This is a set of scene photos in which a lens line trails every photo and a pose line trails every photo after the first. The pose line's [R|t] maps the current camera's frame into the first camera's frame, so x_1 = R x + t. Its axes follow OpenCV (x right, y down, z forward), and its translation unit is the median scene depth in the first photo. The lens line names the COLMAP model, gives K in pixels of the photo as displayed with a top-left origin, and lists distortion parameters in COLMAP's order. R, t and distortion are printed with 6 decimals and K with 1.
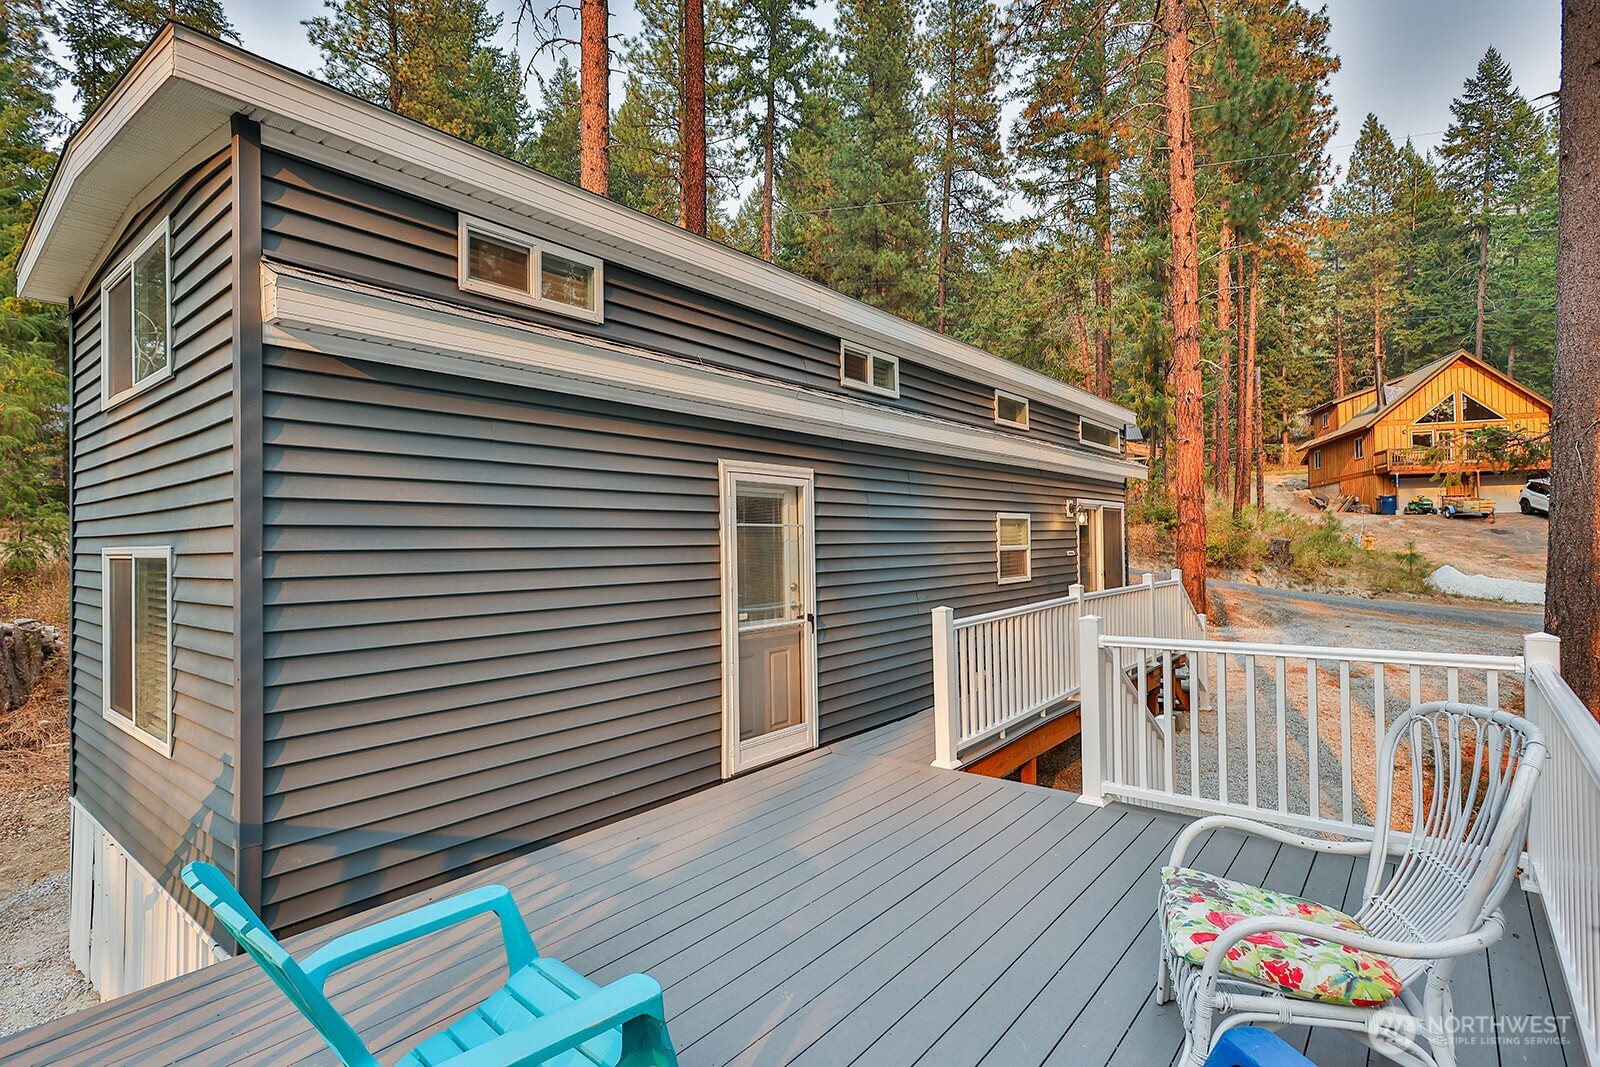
lens RADIAL K [[793.2, 0, 797.8], [0, 793.2, 534.0], [0, 0, 1]] dist [-0.005420, 0.002911]
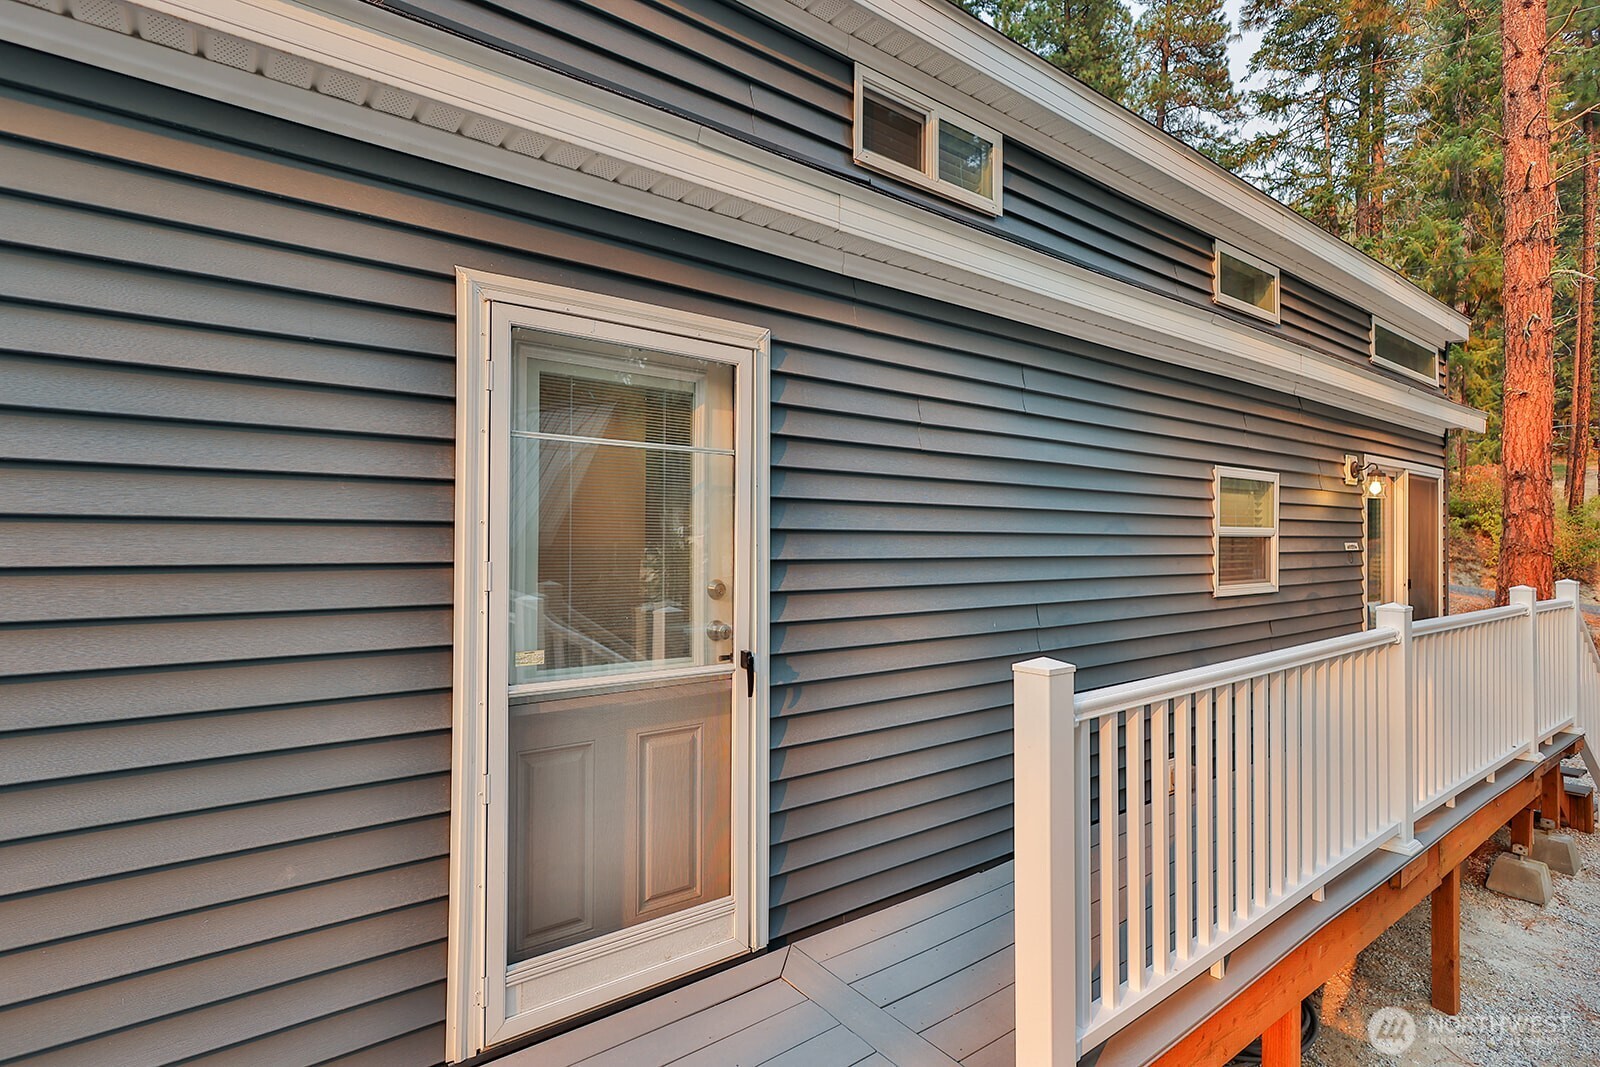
lens RADIAL K [[793.2, 0, 792.7], [0, 793.2, 537.7], [0, 0, 1]] dist [-0.005420, 0.002911]
pose [[0.970320, 0.017861, -0.241166, 0.047916], [-0.016169, 0.999829, 0.008994, 0.010643], [0.241285, -0.004828, 0.970442, 0.188367]]
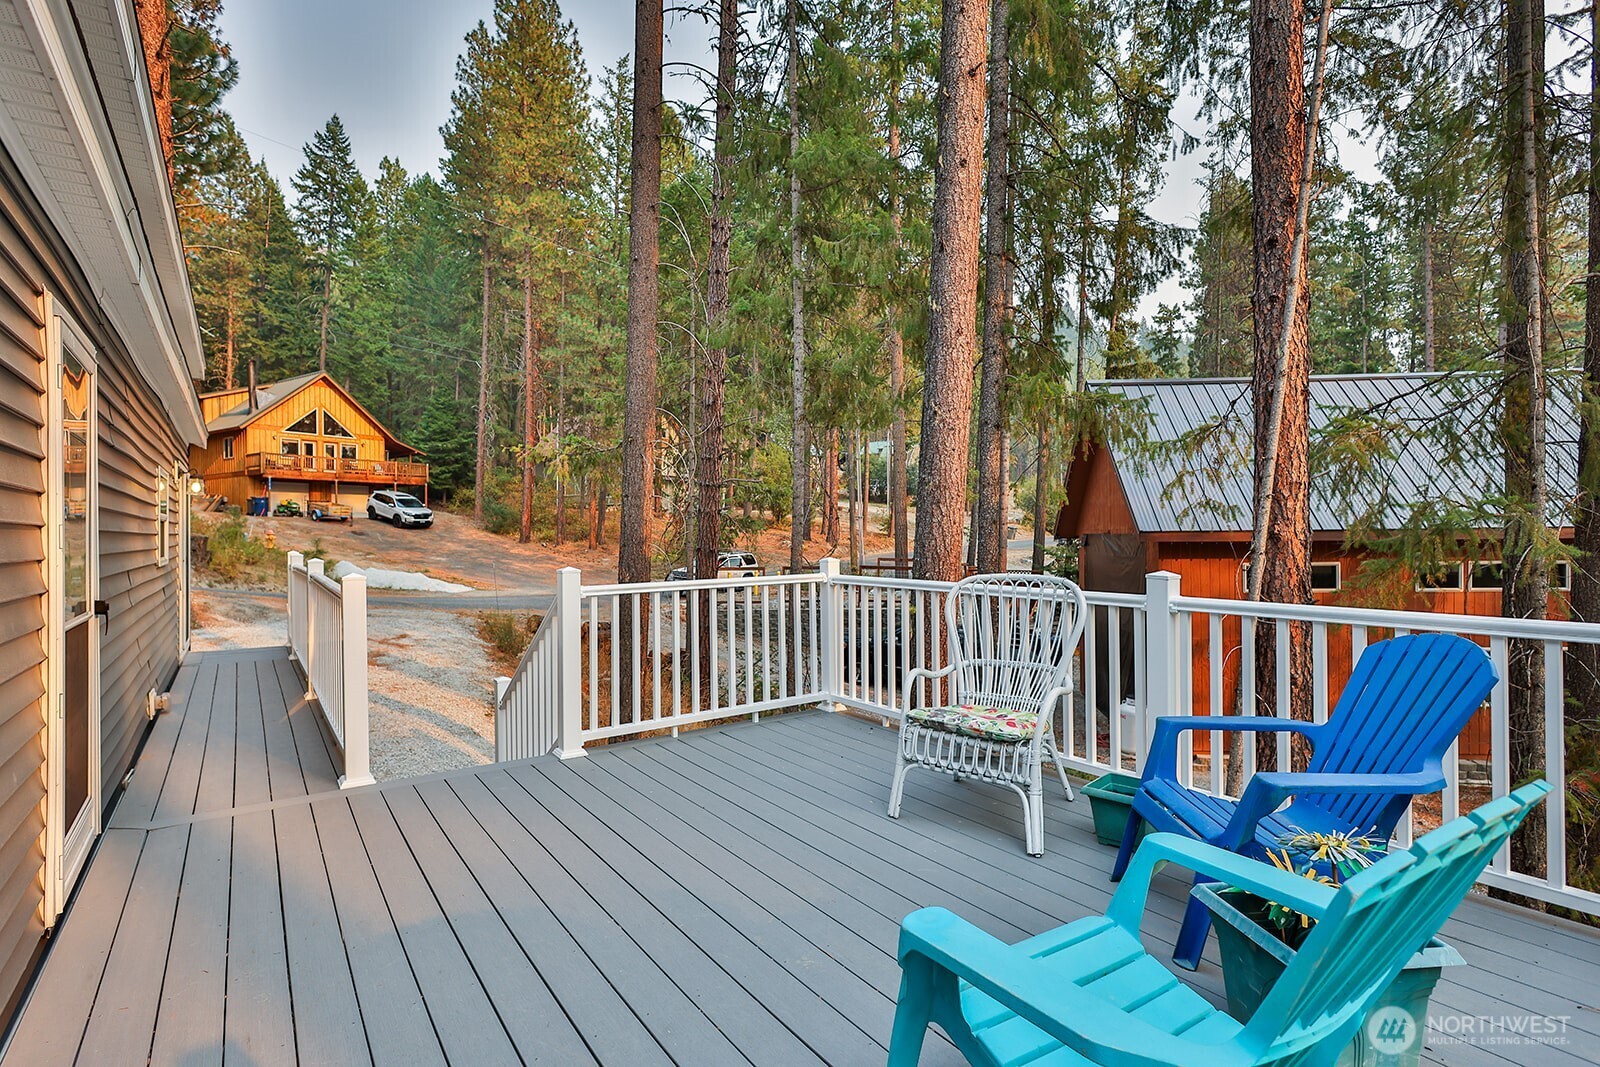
lens RADIAL K [[793.2, 0, 802.1], [0, 793.2, 531.0], [0, 0, 1]] dist [-0.005420, 0.002911]
pose [[0.256532, 0.019960, 0.966330, -0.130185], [-0.006945, 0.999799, -0.018808, 0.019435], [-0.966511, -0.001886, 0.256619, 0.124169]]
